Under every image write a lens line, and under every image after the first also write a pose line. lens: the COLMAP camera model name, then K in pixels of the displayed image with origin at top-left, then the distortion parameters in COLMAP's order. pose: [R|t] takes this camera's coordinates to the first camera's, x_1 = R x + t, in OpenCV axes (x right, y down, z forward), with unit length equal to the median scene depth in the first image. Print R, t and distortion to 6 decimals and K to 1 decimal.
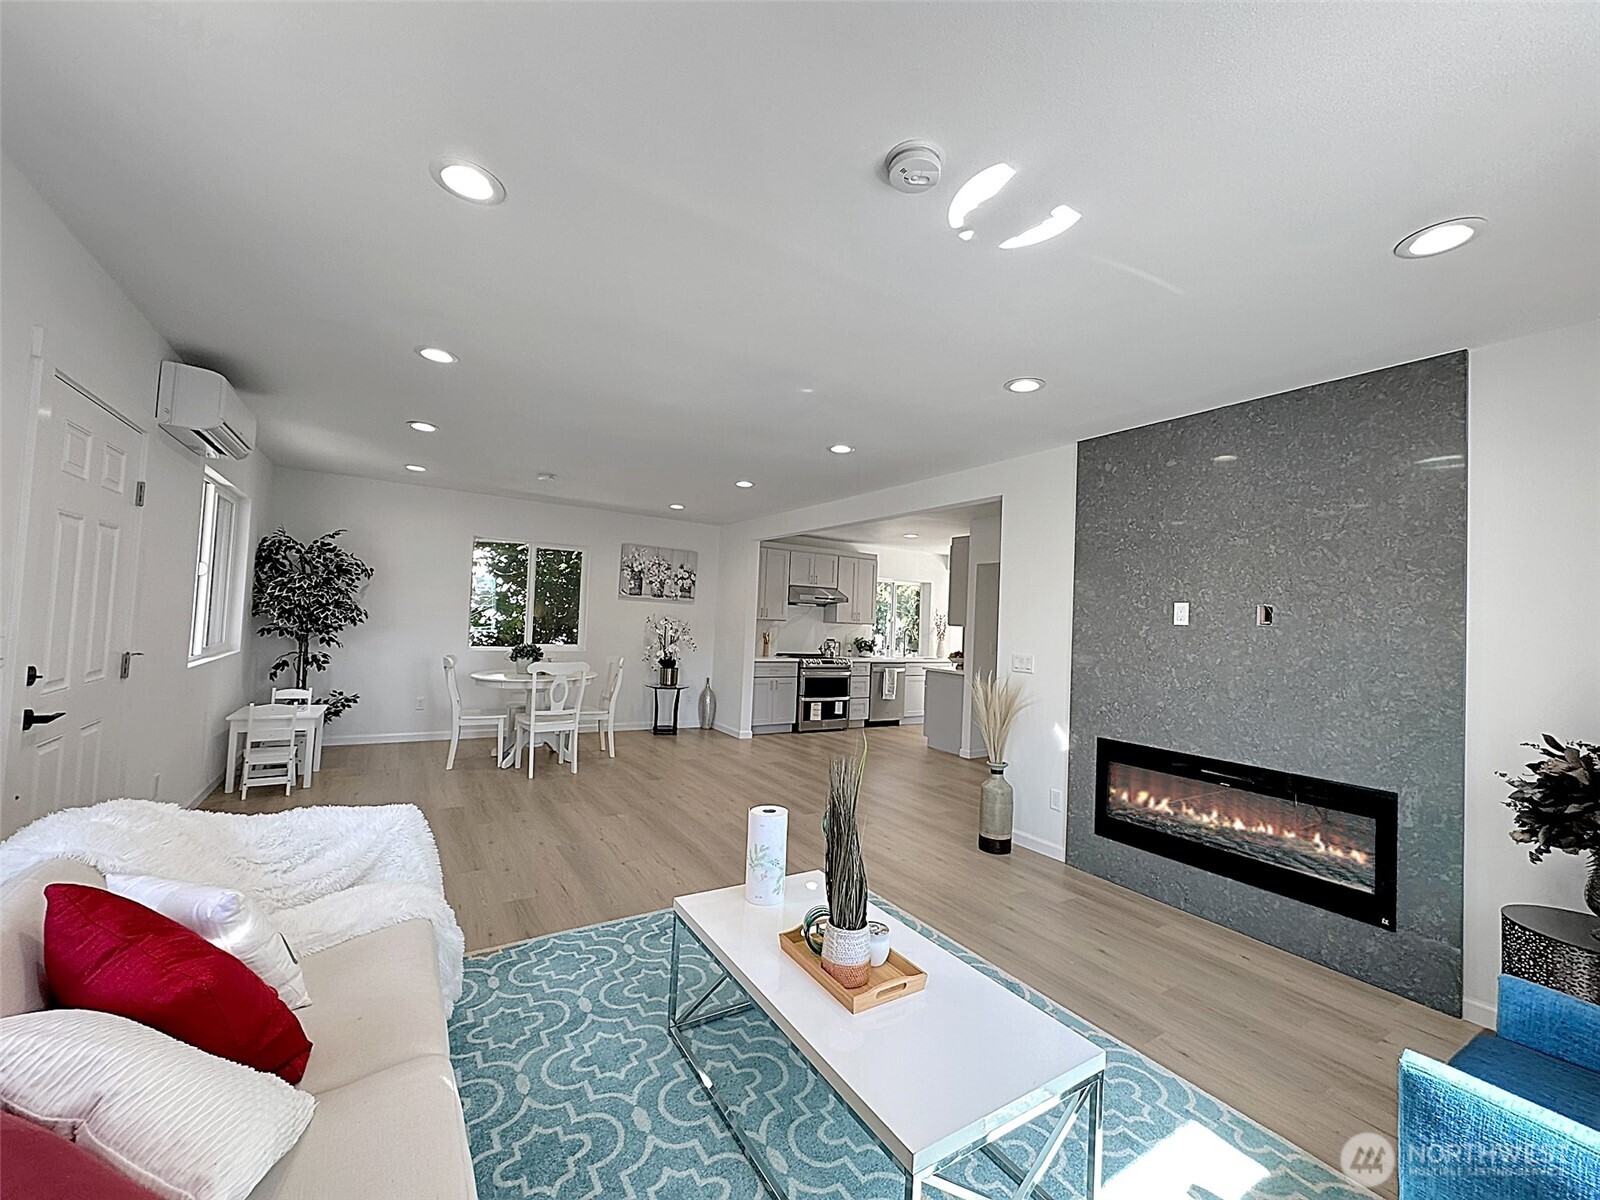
lens RADIAL K [[651.9, 0, 800.0], [0, 651.9, 600.0], [0, 0, 1]] dist [0.001061, 0.000076]
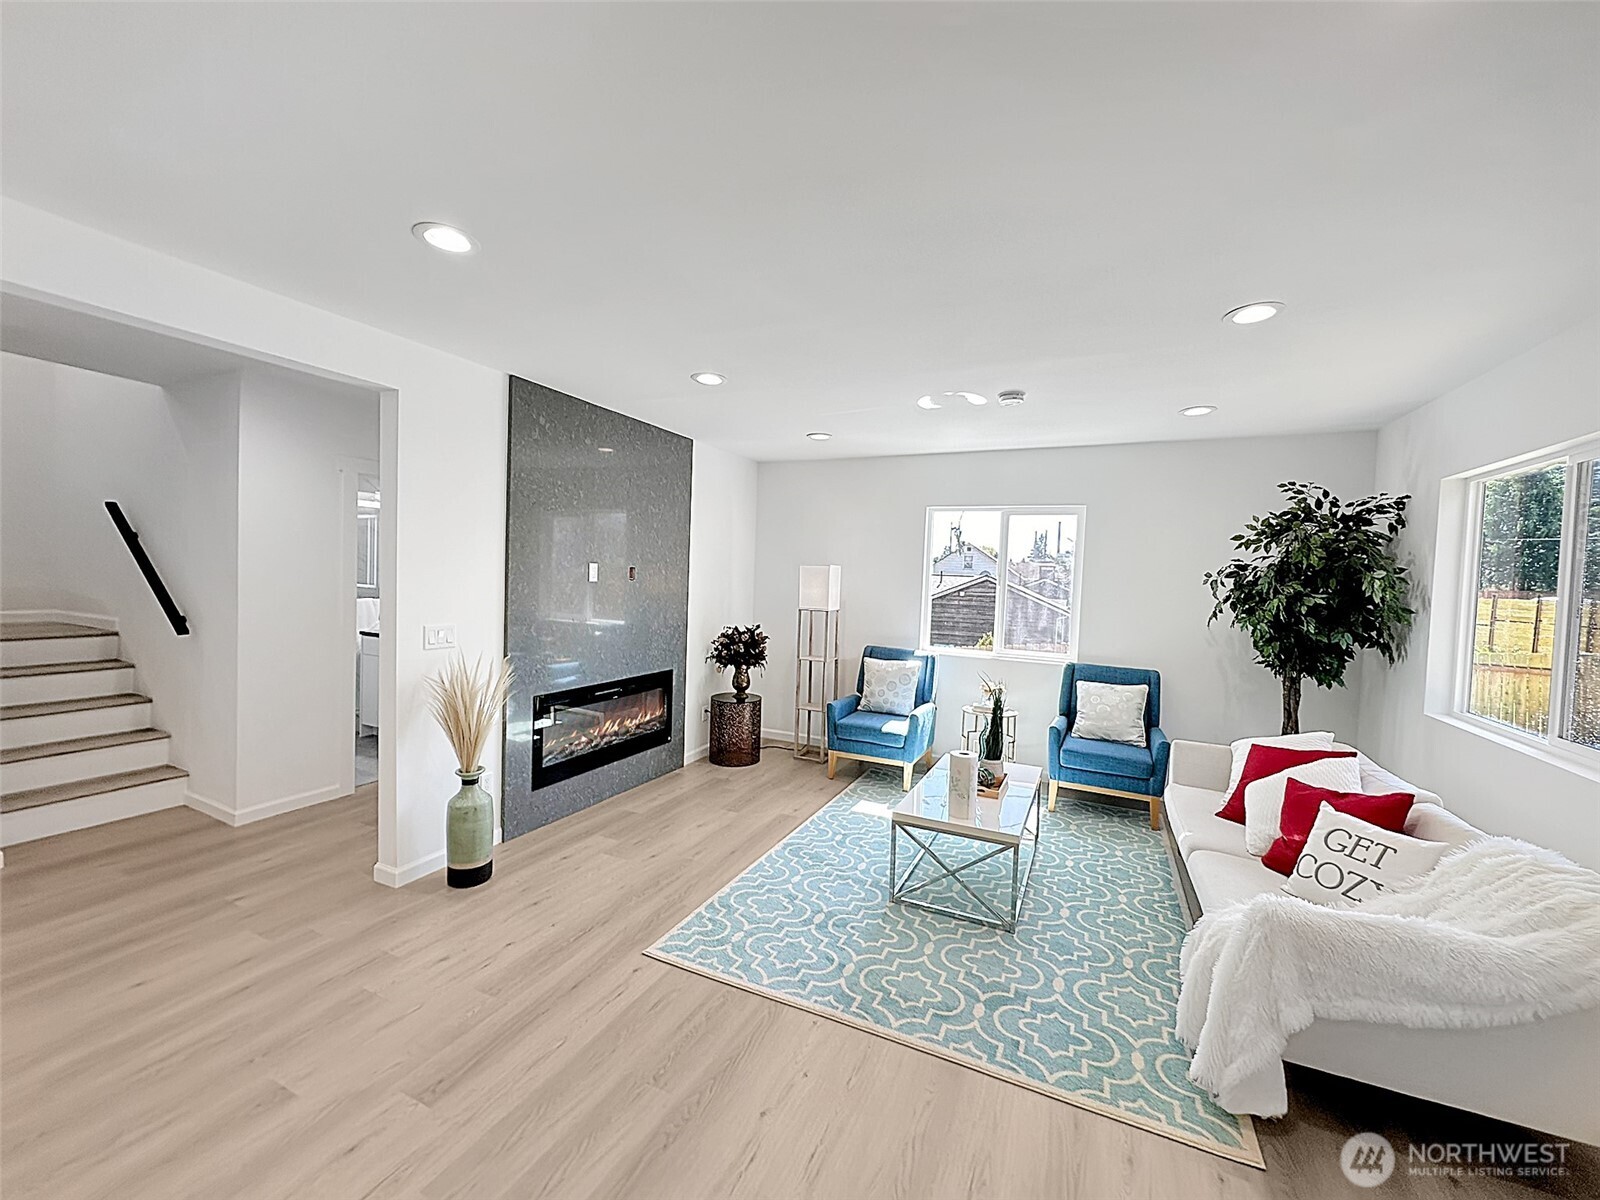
lens RADIAL K [[633.3, 0, 800.0], [0, 633.3, 600.0], [0, 0, 1]] dist [-0.000339, -0.000017]
pose [[-0.533253, -0.094254, 0.840689, -0.652415], [-0.086486, 0.994641, 0.056656, -0.029420], [-0.841523, -0.042495, -0.538547, 1.390669]]
